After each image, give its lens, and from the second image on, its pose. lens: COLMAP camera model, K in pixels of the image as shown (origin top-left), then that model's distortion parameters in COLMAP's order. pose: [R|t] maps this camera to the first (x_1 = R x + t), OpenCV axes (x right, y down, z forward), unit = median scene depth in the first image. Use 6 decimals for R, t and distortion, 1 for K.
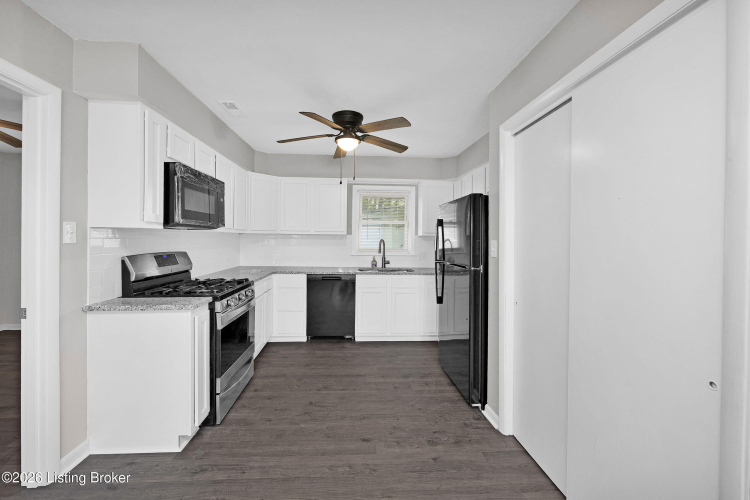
lens RADIAL K [[290.0, 0, 377.4], [0, 290.0, 243.2], [0, 0, 1]] dist [-0.000995, 0.000339]
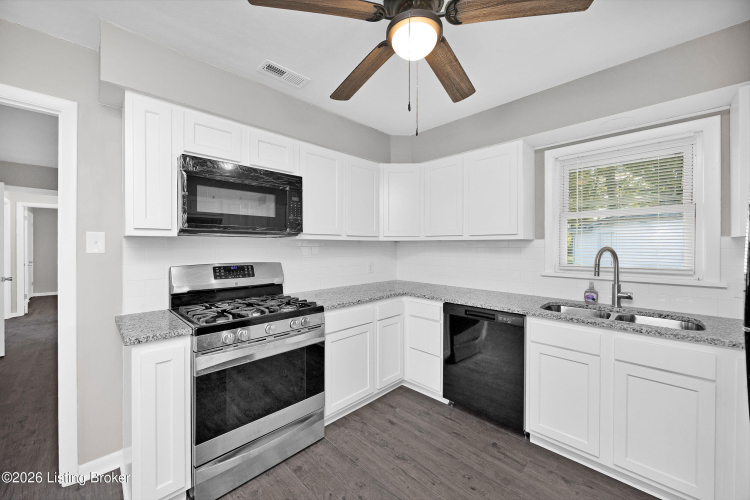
lens RADIAL K [[290.0, 0, 375.6], [0, 290.0, 246.6], [0, 0, 1]] dist [-0.000995, 0.000339]
pose [[0.651565, -0.006927, -0.758561, 0.149025], [-0.006507, 0.999870, -0.014719, -0.005507], [0.758565, 0.014527, 0.651436, 0.460697]]
